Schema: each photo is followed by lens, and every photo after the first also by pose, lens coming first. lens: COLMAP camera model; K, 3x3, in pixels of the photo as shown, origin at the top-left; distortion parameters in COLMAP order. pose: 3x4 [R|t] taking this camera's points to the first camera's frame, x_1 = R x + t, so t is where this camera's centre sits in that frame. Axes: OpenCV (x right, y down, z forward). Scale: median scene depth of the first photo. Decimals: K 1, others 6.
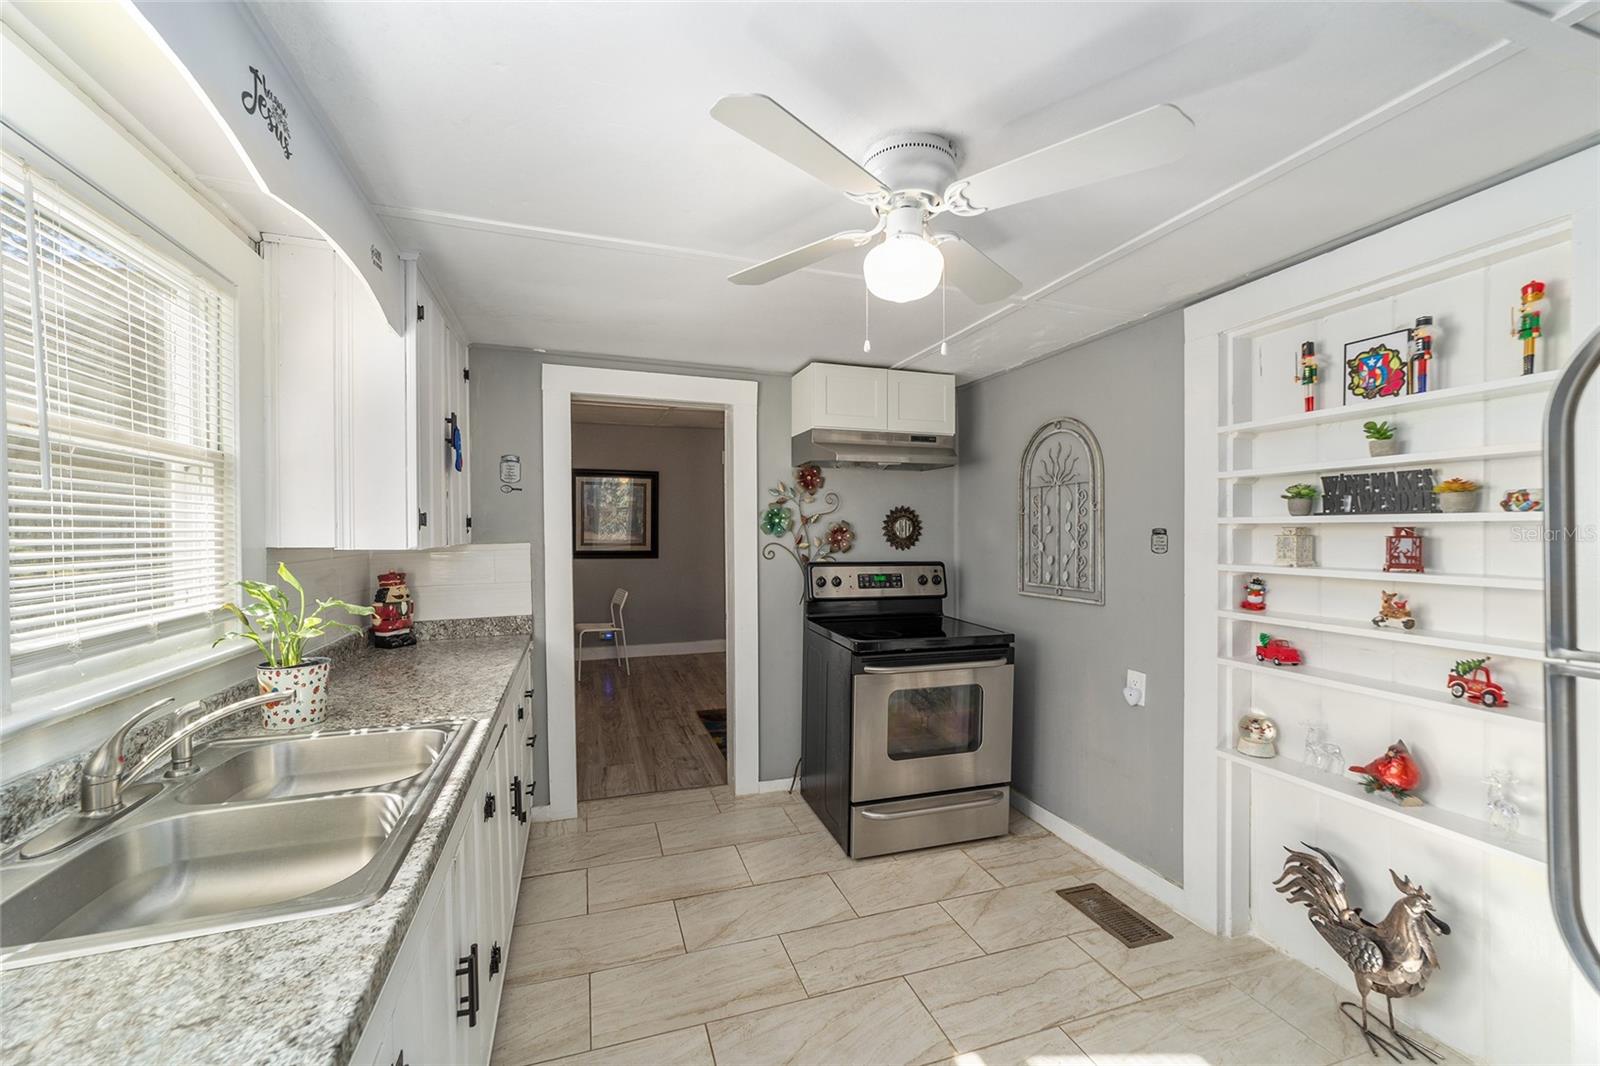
lens RADIAL K [[610.4, 0, 793.8], [0, 610.4, 533.2], [0, 0, 1]] dist [-0.000490, 0.000825]
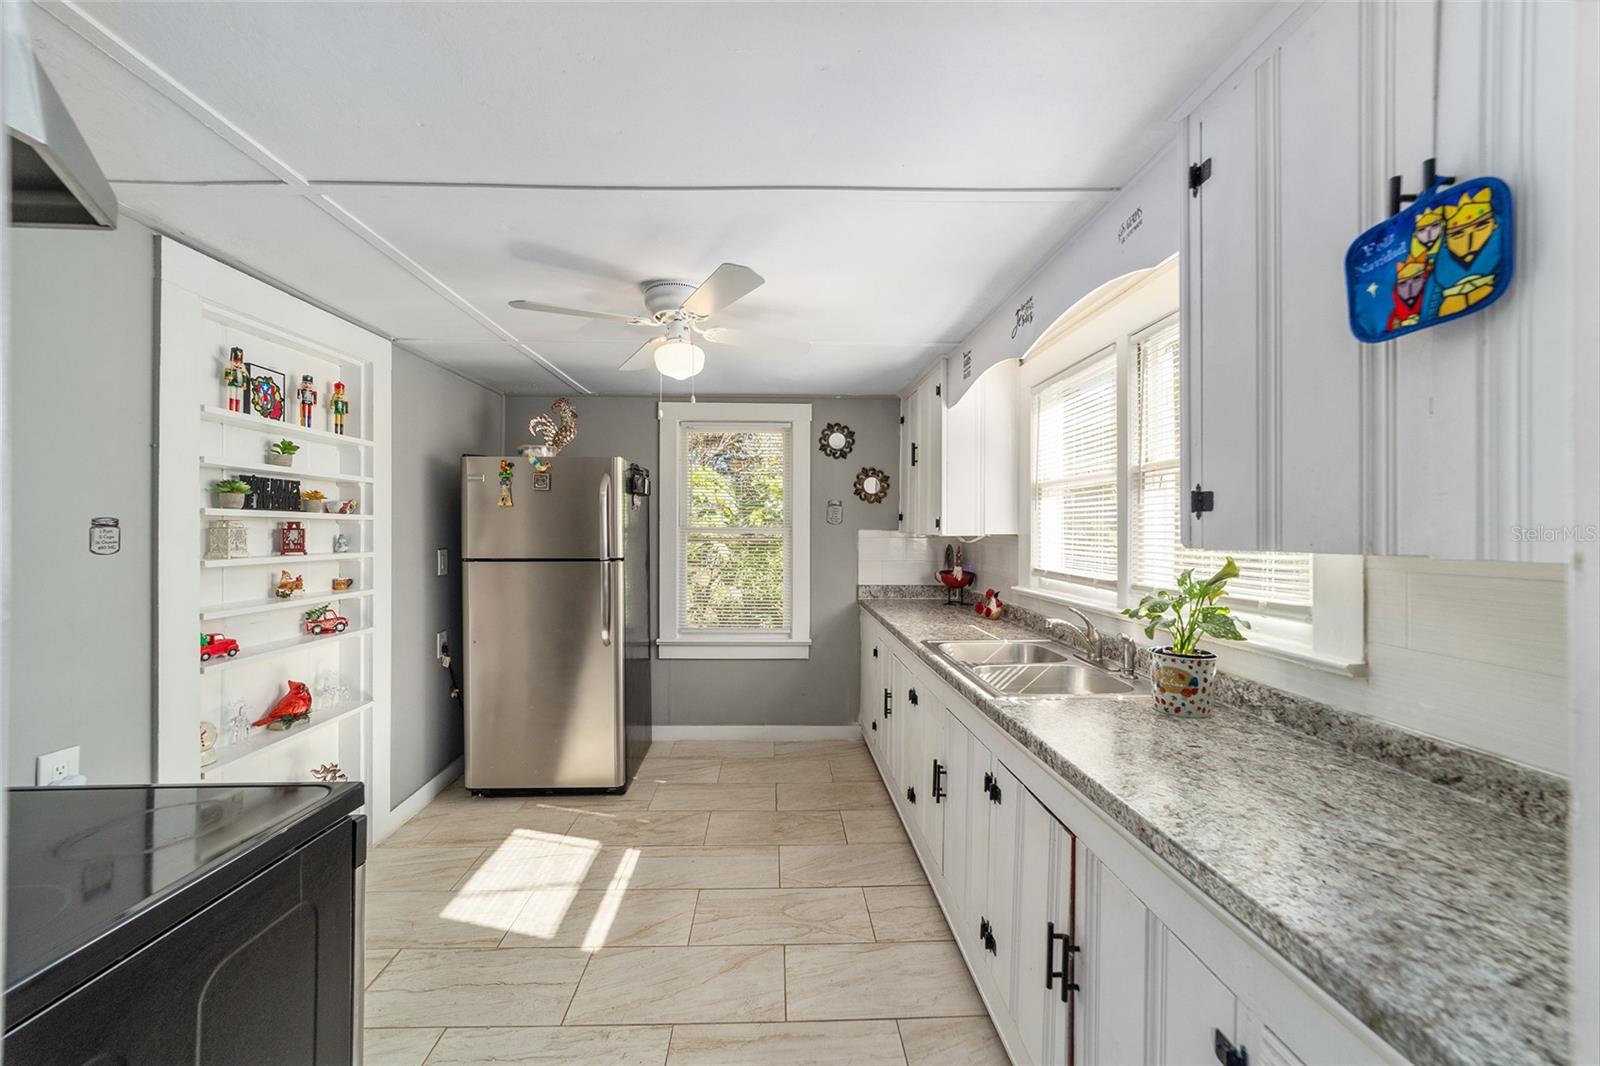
lens RADIAL K [[610.4, 0, 795.4], [0, 610.4, 528.8], [0, 0, 1]] dist [-0.000490, 0.000825]
pose [[-0.956525, 0.004010, 0.291621, -0.460871], [0.004109, 0.999992, -0.000275, 0.010709], [-0.291620, 0.000935, -0.956534, 1.955659]]
